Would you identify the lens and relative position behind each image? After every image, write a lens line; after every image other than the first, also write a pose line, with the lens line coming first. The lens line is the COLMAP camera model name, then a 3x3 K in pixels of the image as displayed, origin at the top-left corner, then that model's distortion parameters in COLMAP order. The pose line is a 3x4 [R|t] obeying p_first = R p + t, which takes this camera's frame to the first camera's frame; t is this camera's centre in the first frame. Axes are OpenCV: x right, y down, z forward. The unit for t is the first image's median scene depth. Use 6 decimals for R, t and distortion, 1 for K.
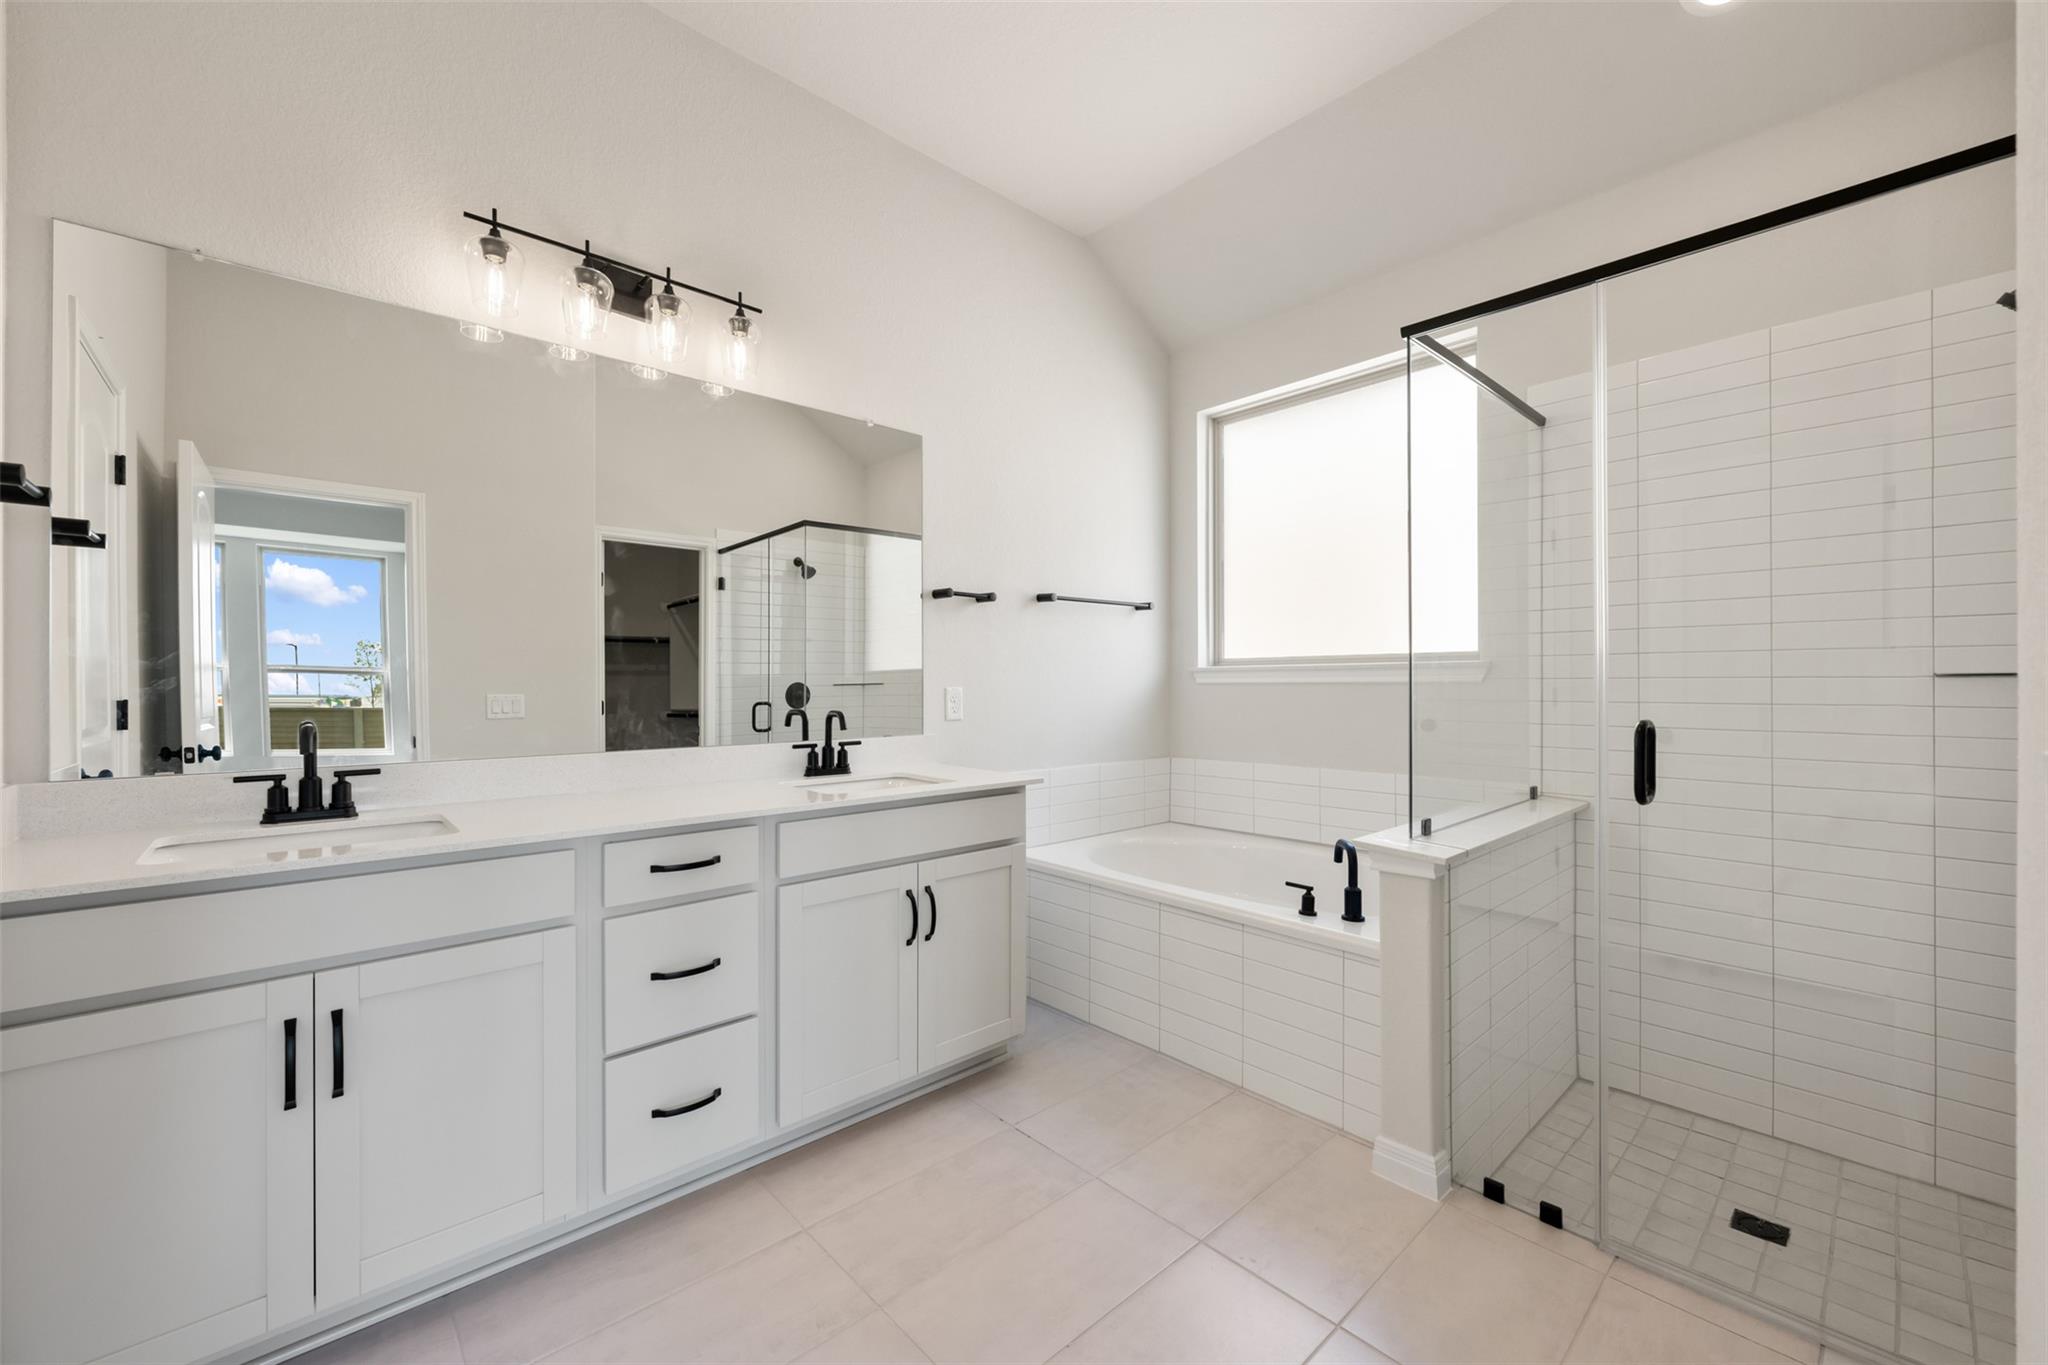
lens RADIAL K [[809.4, 0, 1034.3], [0, 809.4, 679.9], [0, 0, 1]] dist [-0.002206, 0.000855]
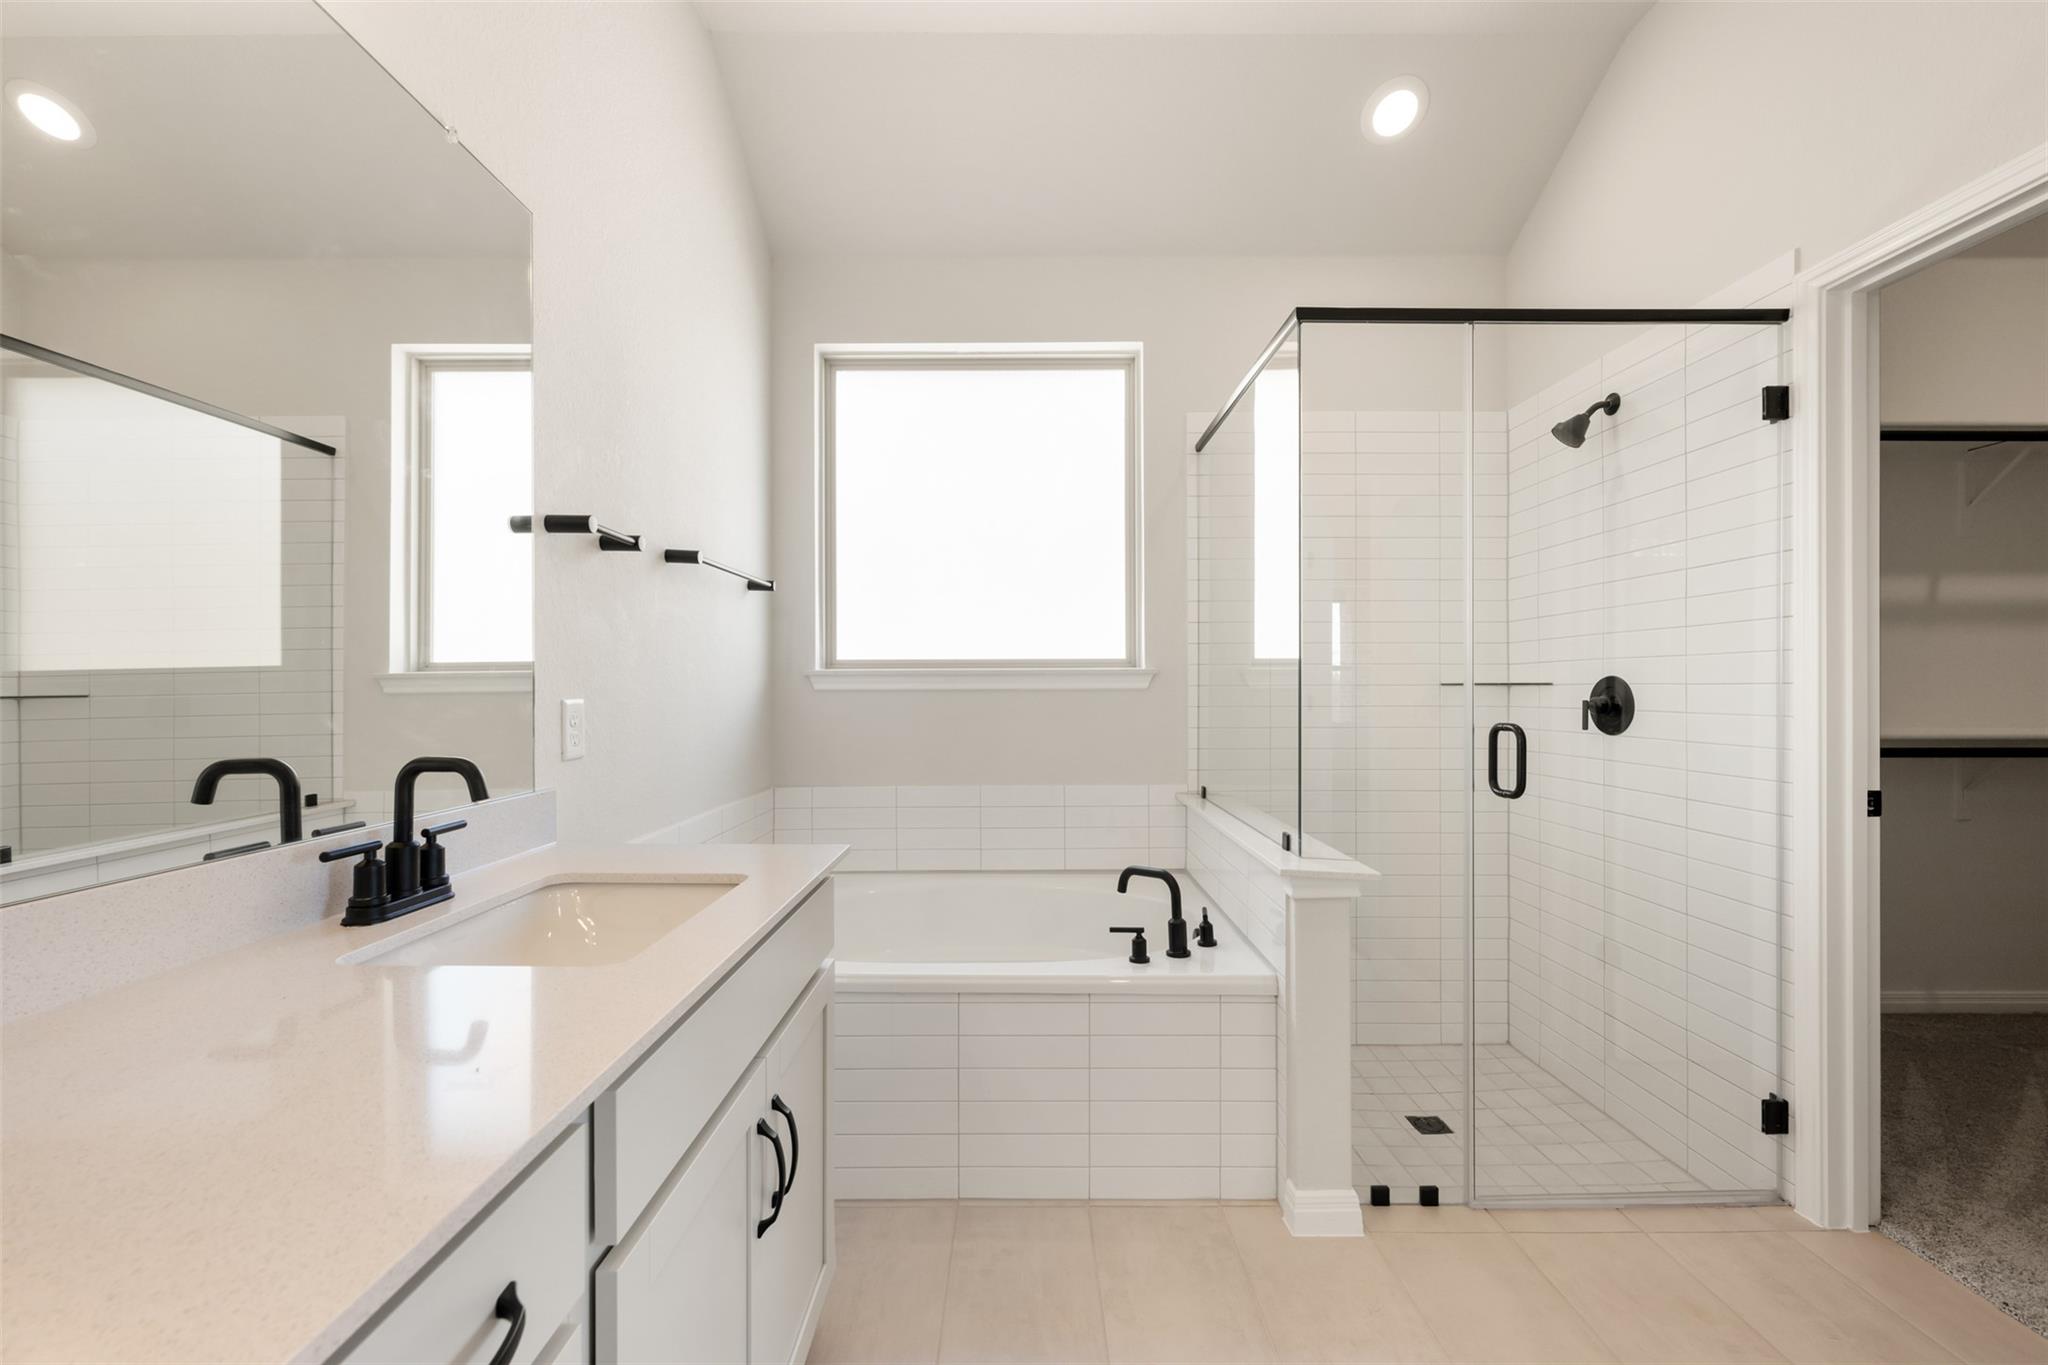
lens RADIAL K [[809.4, 0, 1020.5], [0, 809.4, 687.2], [0, 0, 1]] dist [-0.002206, 0.000855]
pose [[0.673140, 0.001684, 0.739513, -0.368564], [-0.000663, 0.999998, -0.001673, 0.002062], [-0.739515, 0.000636, 0.673140, 0.503591]]
